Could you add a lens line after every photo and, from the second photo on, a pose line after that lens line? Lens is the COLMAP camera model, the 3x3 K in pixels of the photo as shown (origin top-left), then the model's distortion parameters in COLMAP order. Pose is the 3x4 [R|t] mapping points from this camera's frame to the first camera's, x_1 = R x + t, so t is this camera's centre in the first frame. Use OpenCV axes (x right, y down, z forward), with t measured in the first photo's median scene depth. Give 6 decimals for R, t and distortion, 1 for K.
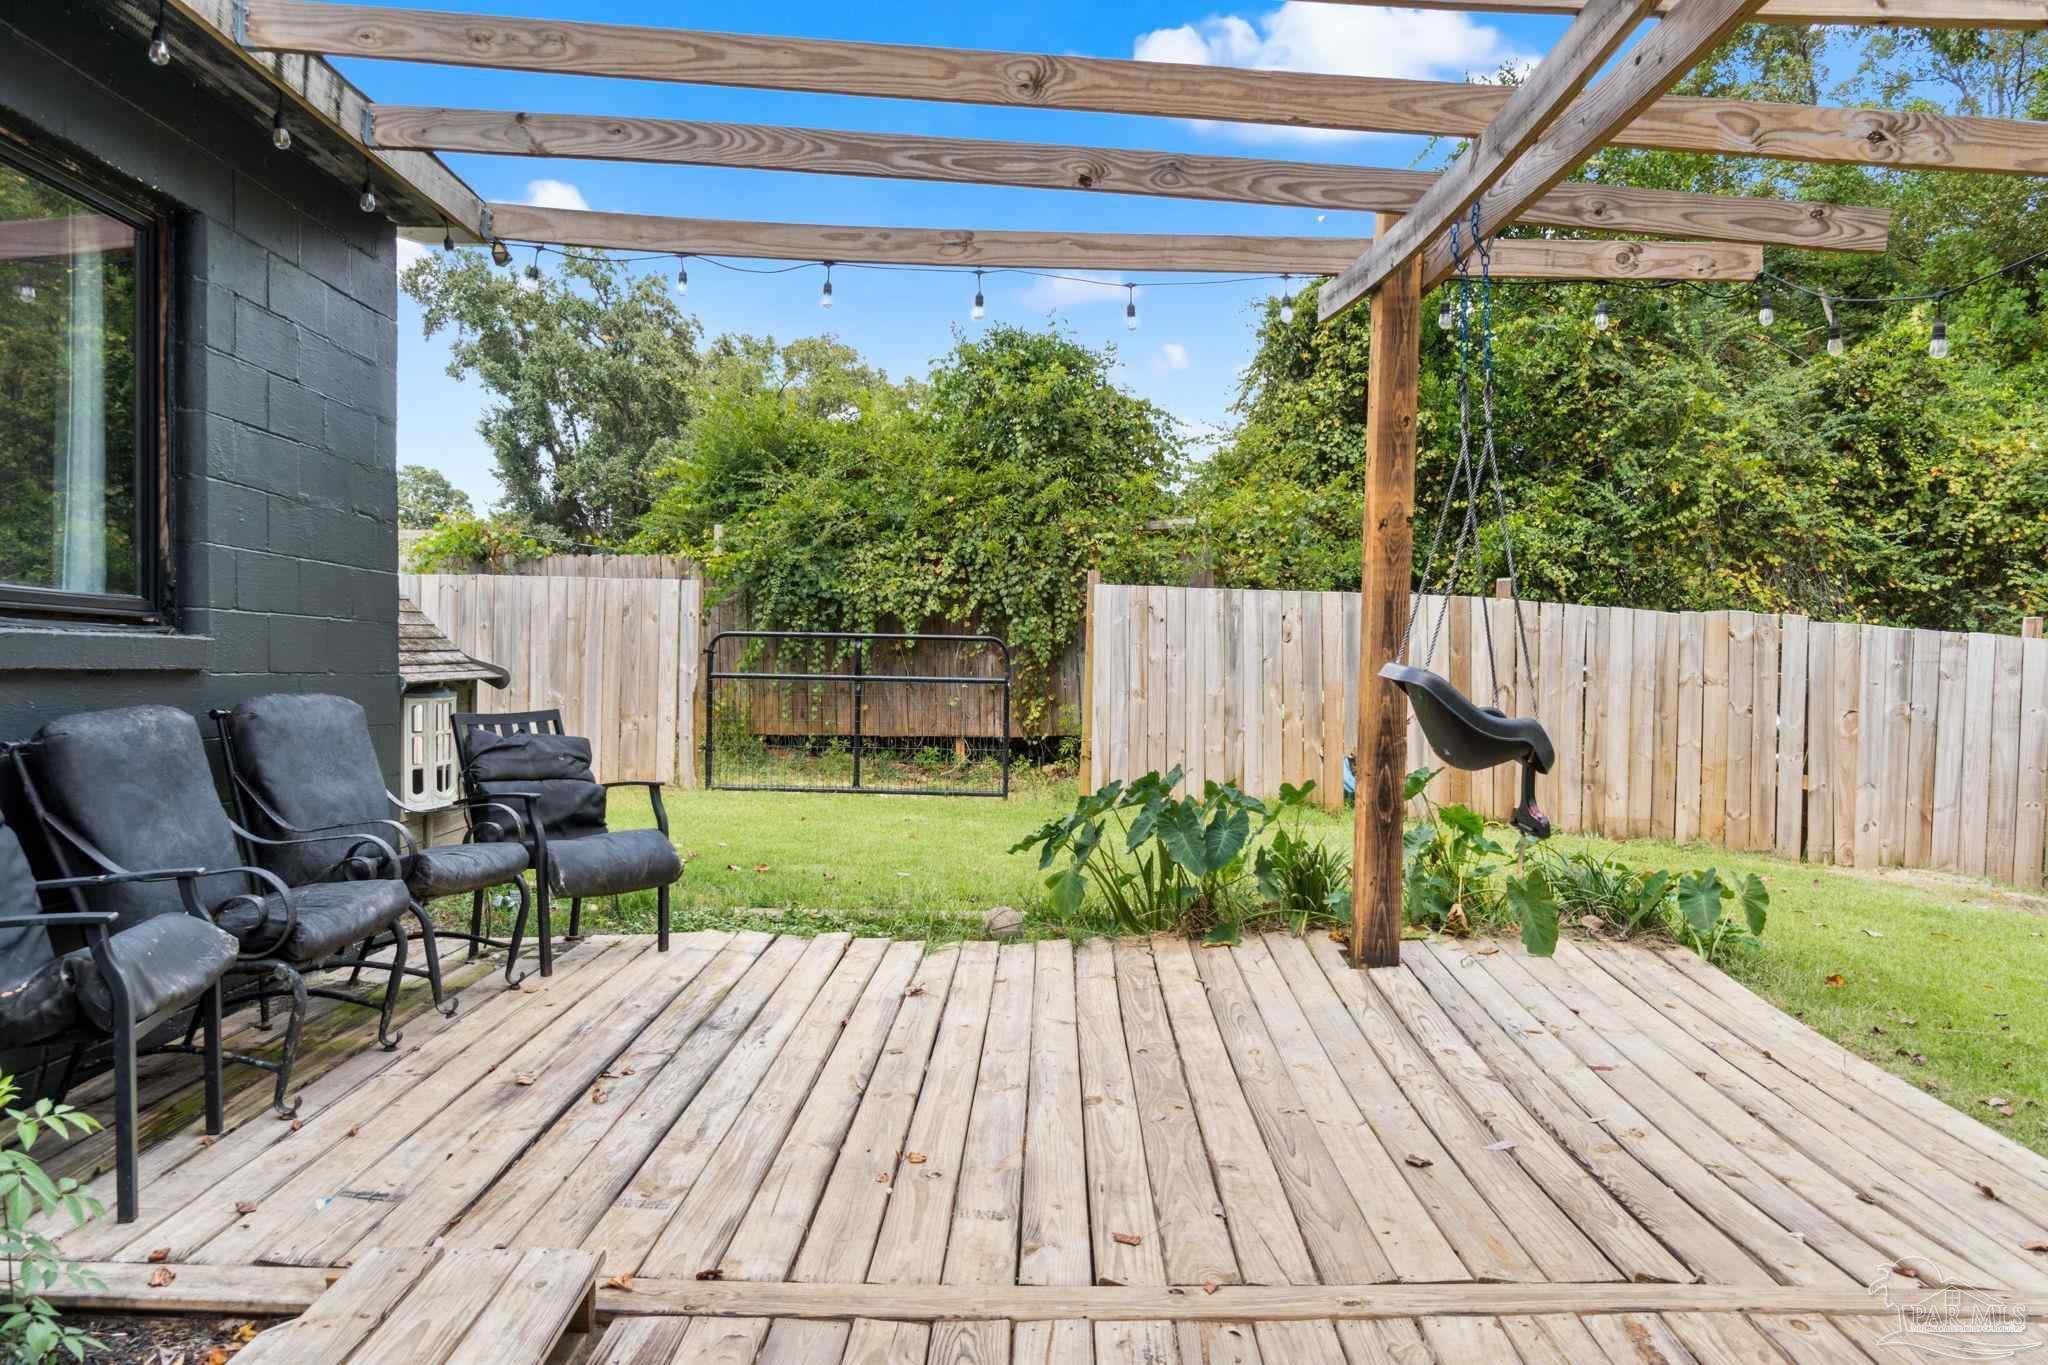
lens RADIAL K [[1497.6, 0, 1049.0], [0, 1497.6, 685.9], [0, 0, 1]] dist [-0.003392, -0.004033]
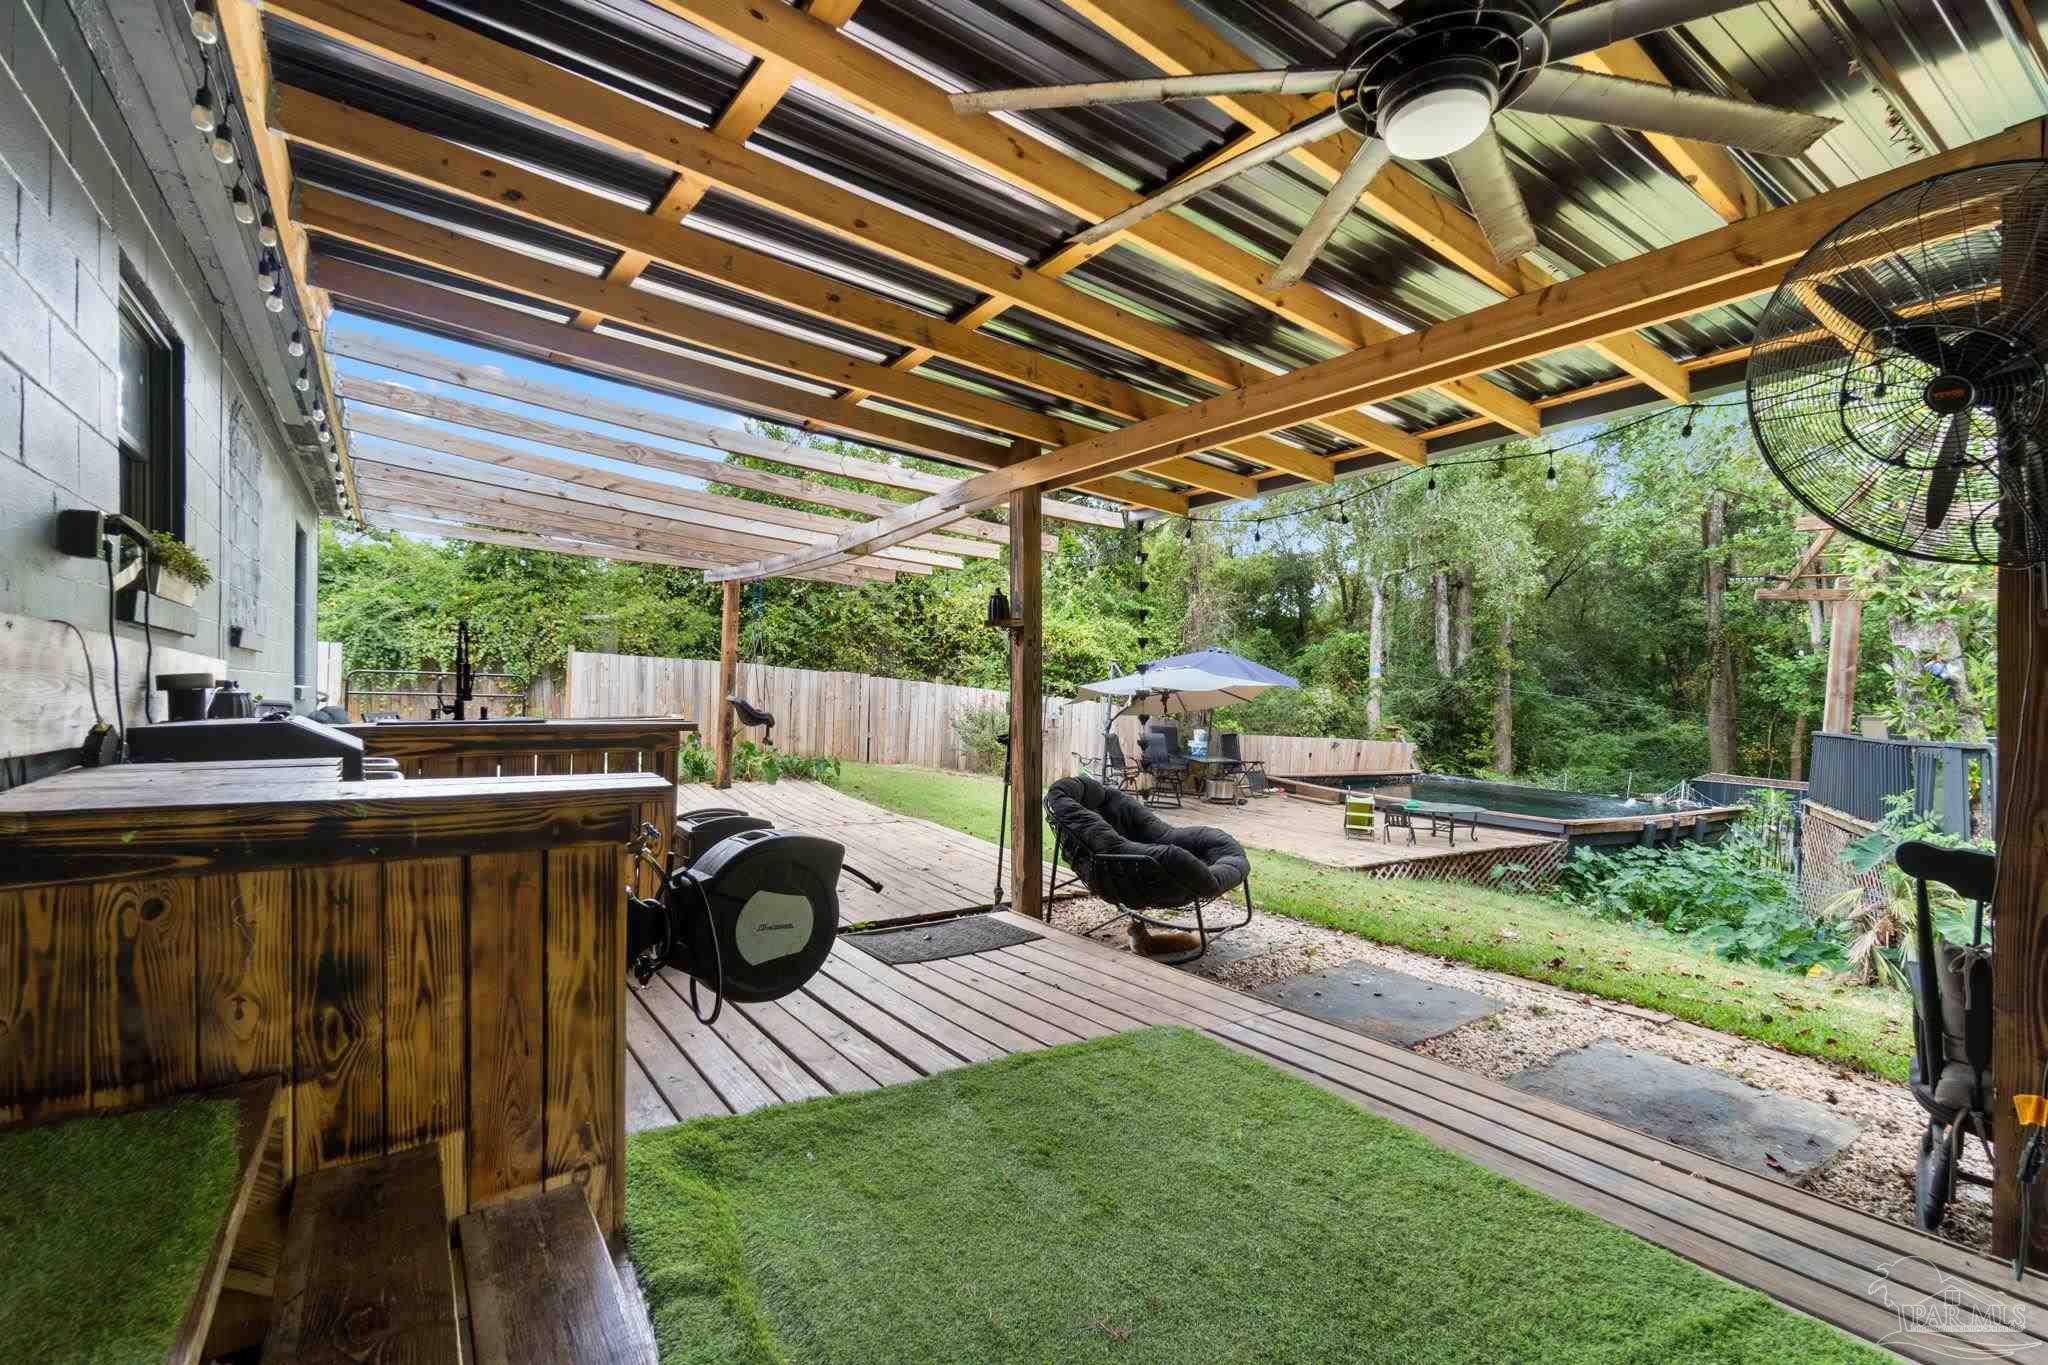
lens RADIAL K [[886.7, 0, 1024.1], [0, 886.7, 678.8], [0, 0, 1]] dist [-0.000880, 0.000833]
pose [[0.828934, 0.015065, 0.559144, -0.107673], [-0.005796, 0.999815, -0.018346, -0.006543], [-0.559317, 0.011967, 0.828867, -0.322220]]
